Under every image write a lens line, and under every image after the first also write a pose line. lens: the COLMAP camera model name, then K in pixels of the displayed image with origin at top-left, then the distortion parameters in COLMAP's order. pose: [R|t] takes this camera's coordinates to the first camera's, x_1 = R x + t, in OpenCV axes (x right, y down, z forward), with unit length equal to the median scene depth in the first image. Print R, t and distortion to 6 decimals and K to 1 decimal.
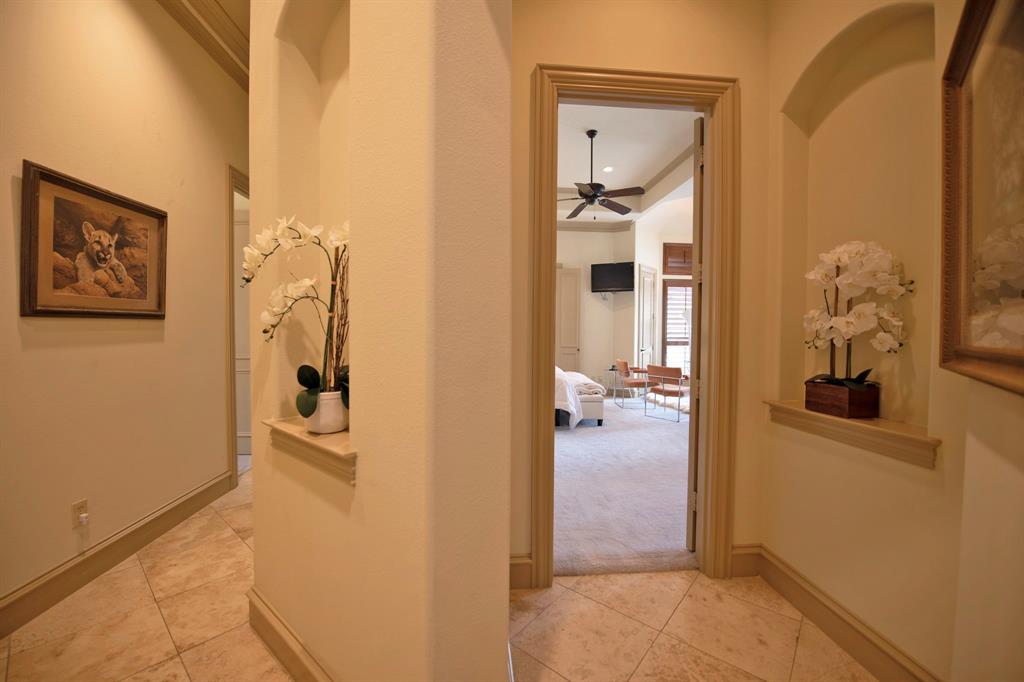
lens RADIAL K [[402.4, 0, 512.0], [0, 402.4, 341.0], [0, 0, 1]] dist [-0.001998, -0.000145]
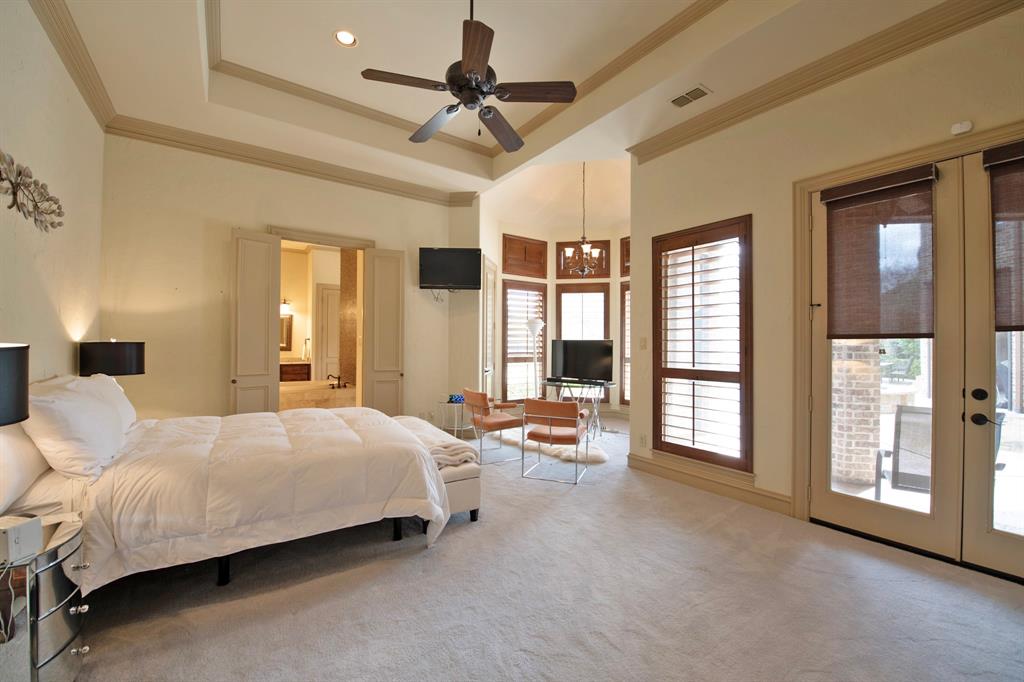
lens RADIAL K [[402.4, 0, 512.0], [0, 402.4, 341.0], [0, 0, 1]] dist [-0.001998, -0.000145]
pose [[0.858907, 0.000999, 0.512131, -0.015046], [0.010717, 0.999744, -0.019924, -0.017581], [-0.512020, 0.022601, 0.858676, 0.343274]]
